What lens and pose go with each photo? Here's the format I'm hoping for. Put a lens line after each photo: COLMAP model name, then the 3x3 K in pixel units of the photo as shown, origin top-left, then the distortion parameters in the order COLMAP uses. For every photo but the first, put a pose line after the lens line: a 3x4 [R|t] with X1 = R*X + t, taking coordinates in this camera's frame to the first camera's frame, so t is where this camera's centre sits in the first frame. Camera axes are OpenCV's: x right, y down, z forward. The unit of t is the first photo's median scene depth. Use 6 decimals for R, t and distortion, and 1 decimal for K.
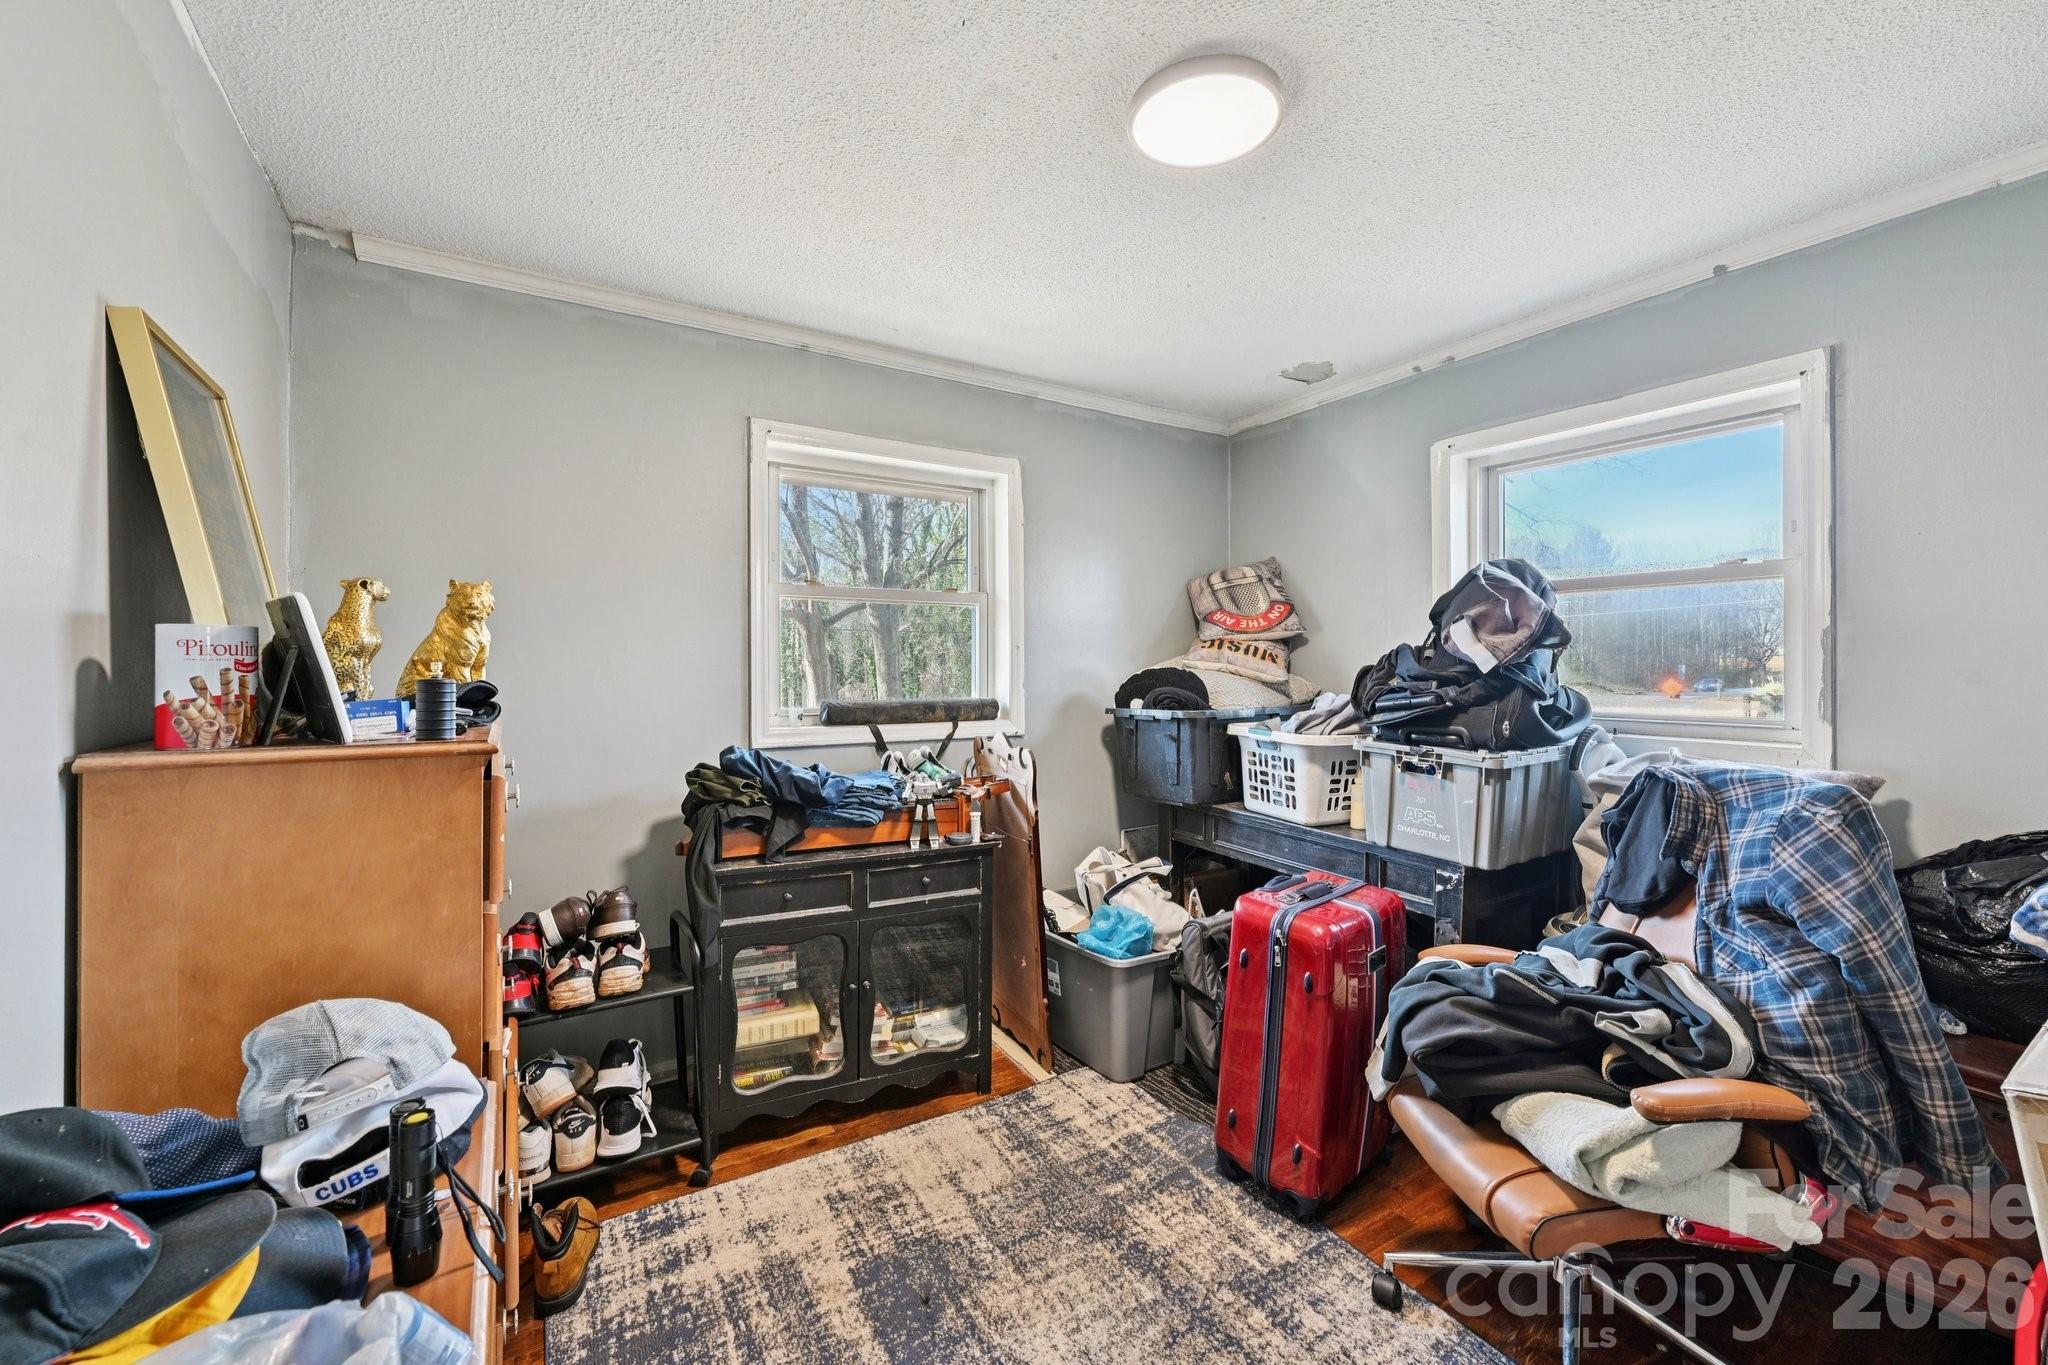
lens RADIAL K [[808.9, 0, 1005.4], [0, 808.9, 667.4], [0, 0, 1]] dist [0.000355, -0.000379]
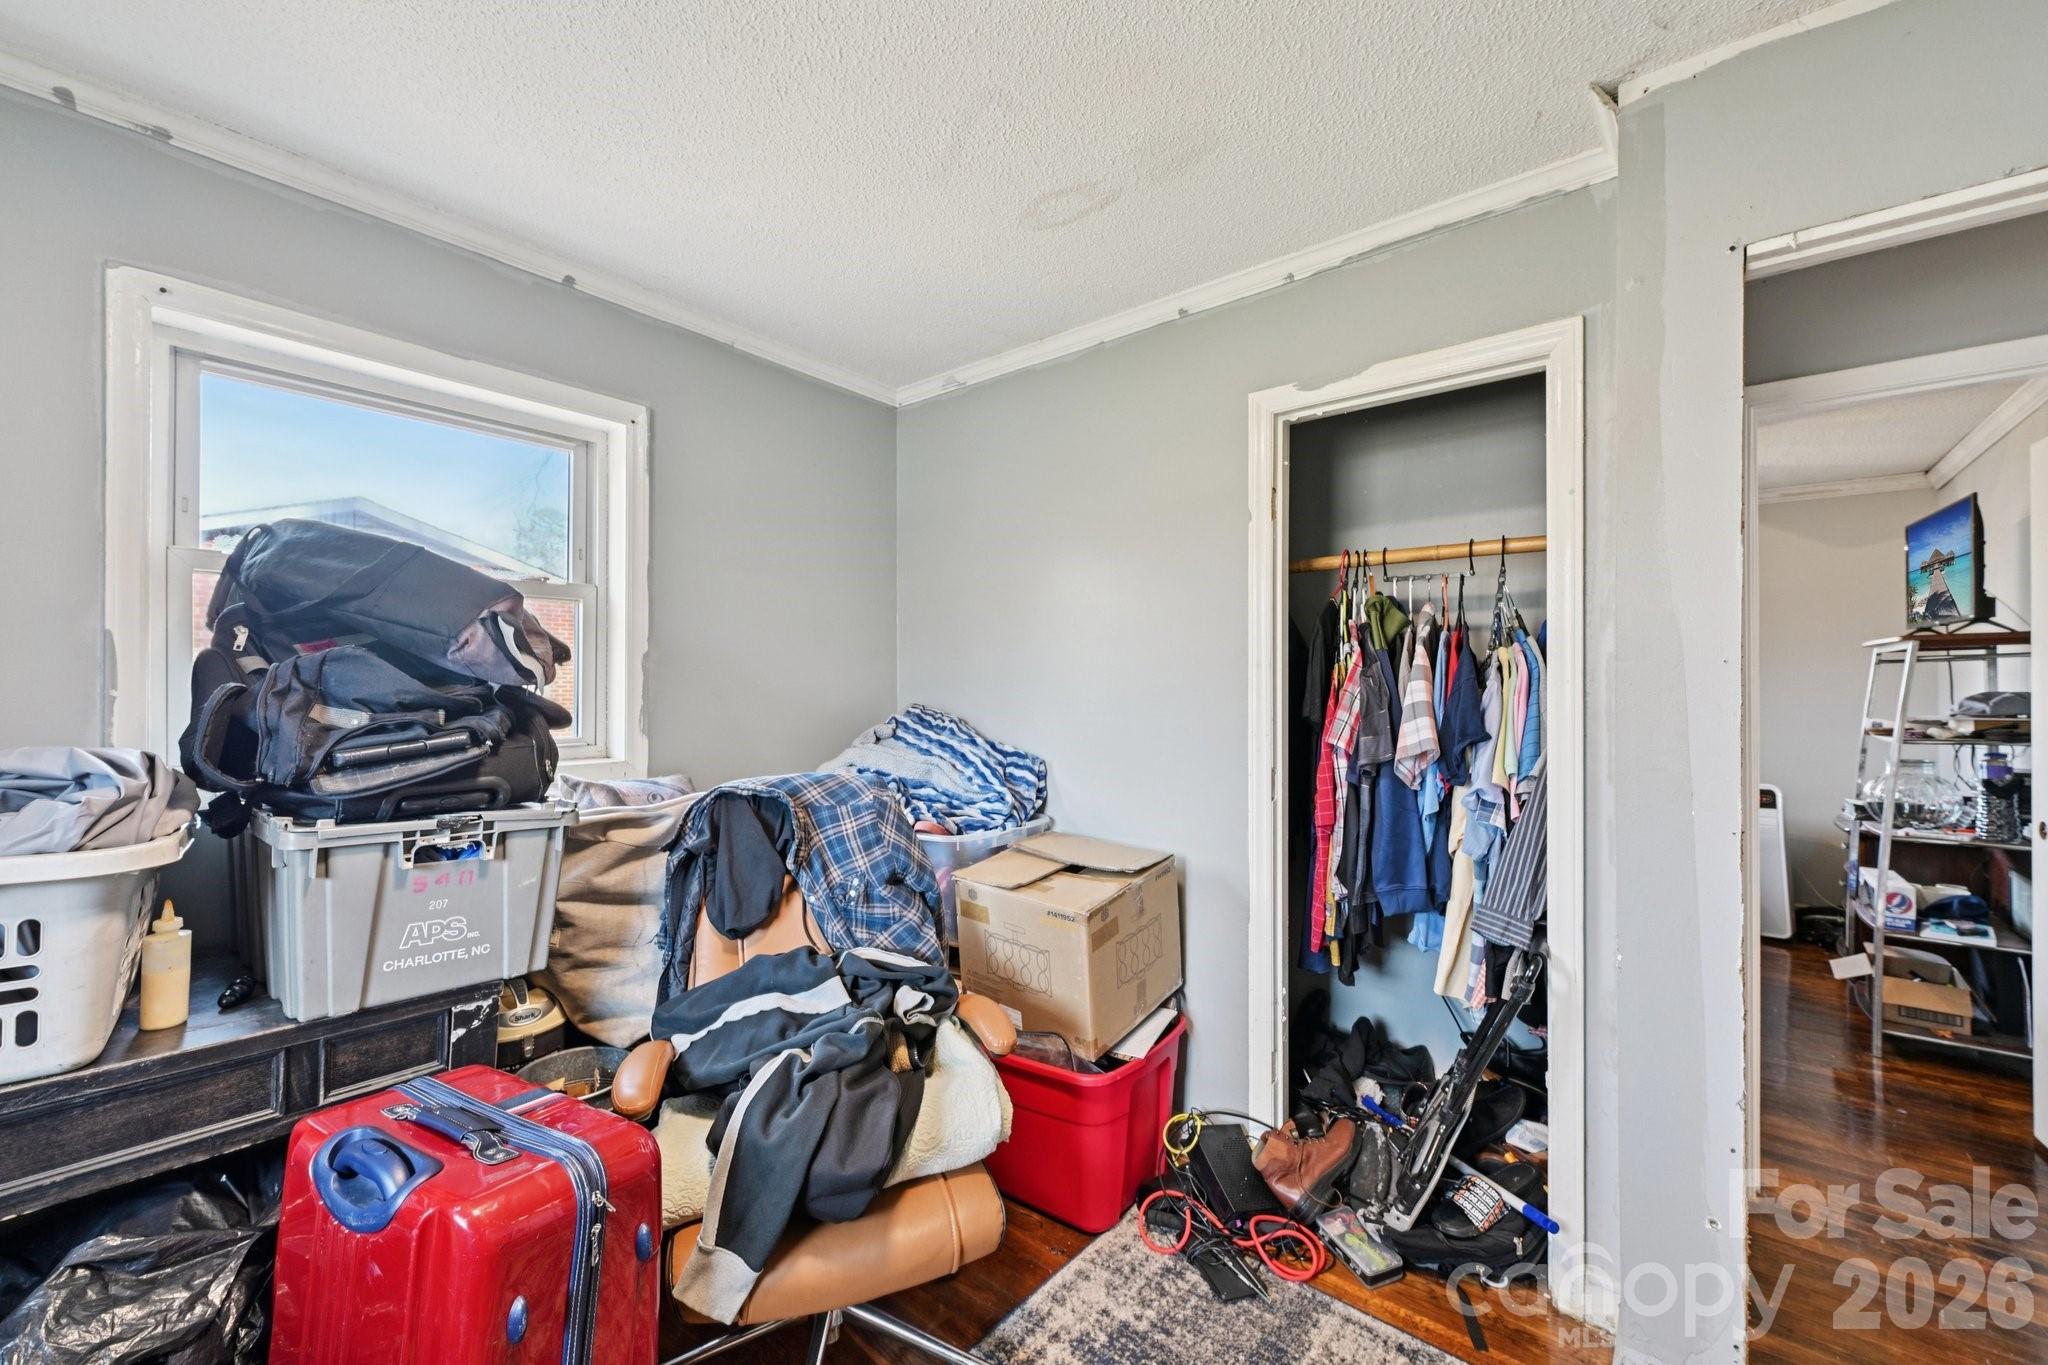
lens RADIAL K [[808.9, 0, 1019.5], [0, 808.9, 684.2], [0, 0, 1]] dist [0.000355, -0.000379]
pose [[-0.332300, 0.004335, 0.943164, -0.214562], [0.001577, 0.999991, -0.004041, 0.000518], [-0.943172, 0.000145, -0.332304, 0.803461]]
